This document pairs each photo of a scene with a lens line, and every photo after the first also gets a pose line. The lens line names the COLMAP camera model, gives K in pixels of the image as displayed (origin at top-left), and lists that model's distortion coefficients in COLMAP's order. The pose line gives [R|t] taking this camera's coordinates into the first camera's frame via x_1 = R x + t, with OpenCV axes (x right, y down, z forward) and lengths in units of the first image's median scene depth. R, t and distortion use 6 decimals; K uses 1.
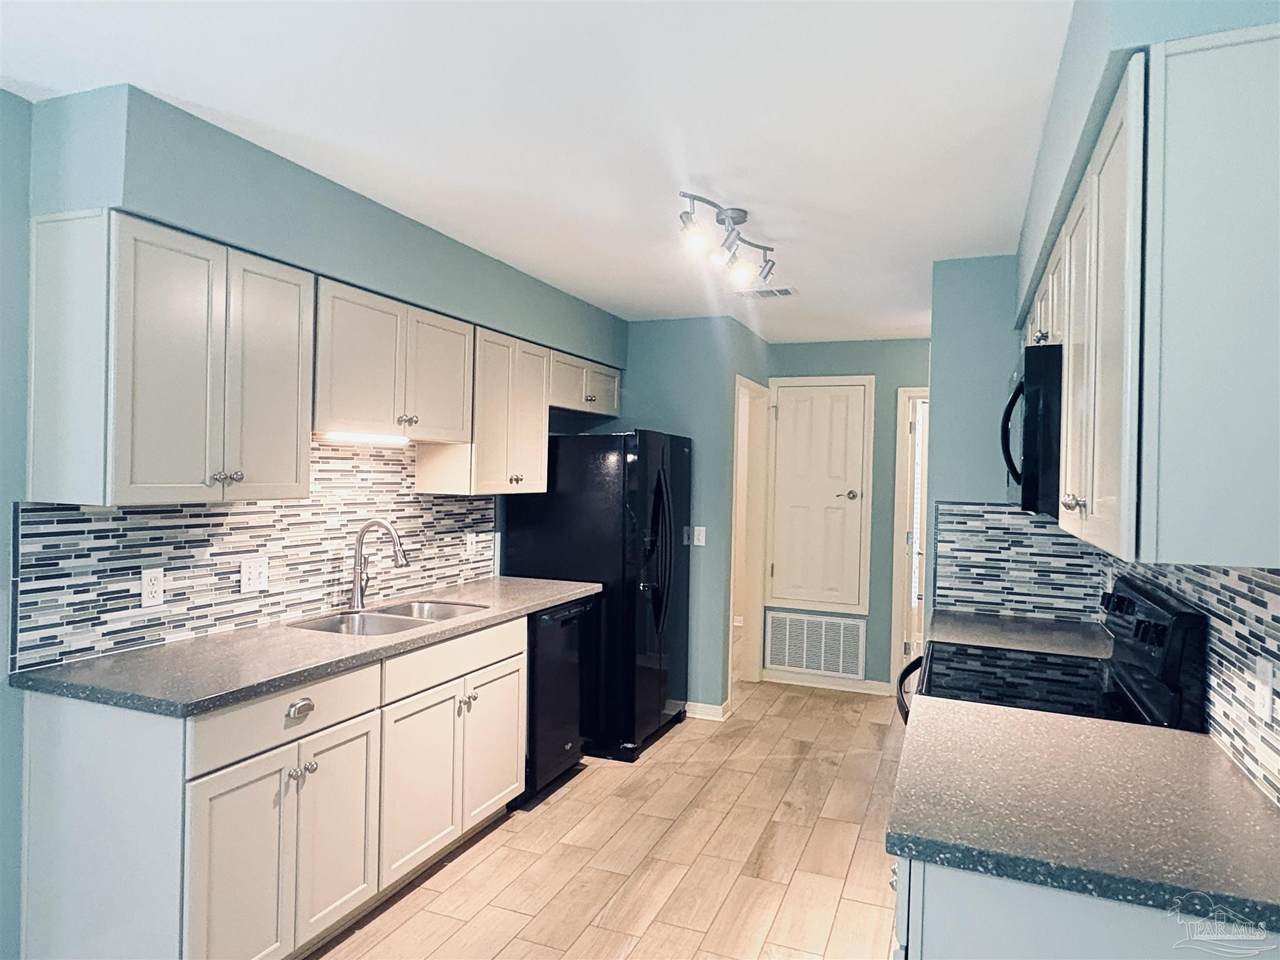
lens RADIAL K [[811.6, 0, 635.8], [0, 811.6, 482.3], [0, 0, 1]] dist [0.003554, -0.000071]
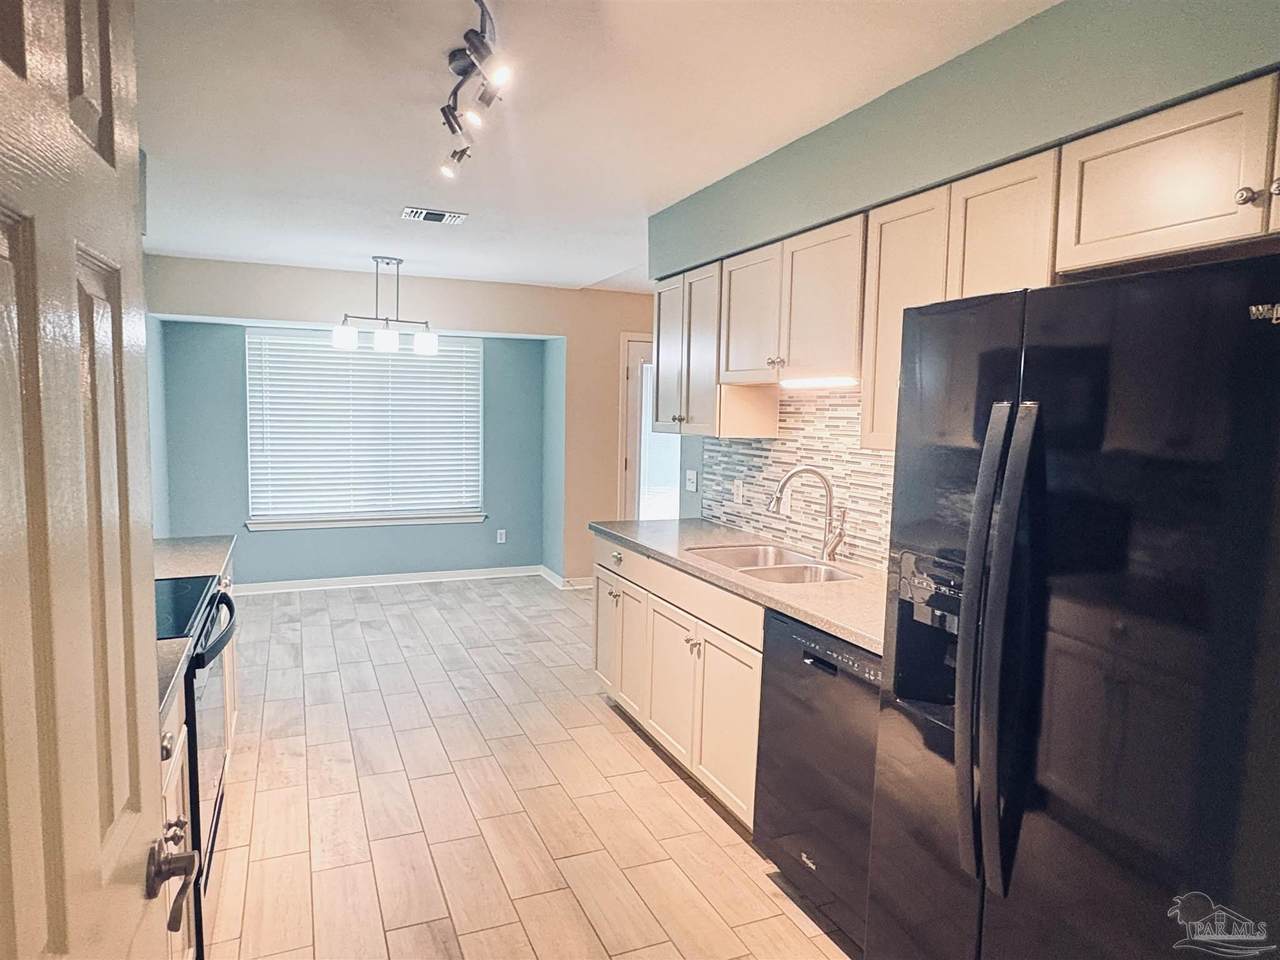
lens RADIAL K [[811.6, 0, 633.6], [0, 811.6, 477.9], [0, 0, 1]] dist [0.003554, -0.000071]
pose [[-0.708847, 0.027585, -0.704823, 0.610197], [-0.039020, 0.996171, 0.078230, -0.010797], [0.704282, 0.082955, -0.705057, 1.838484]]
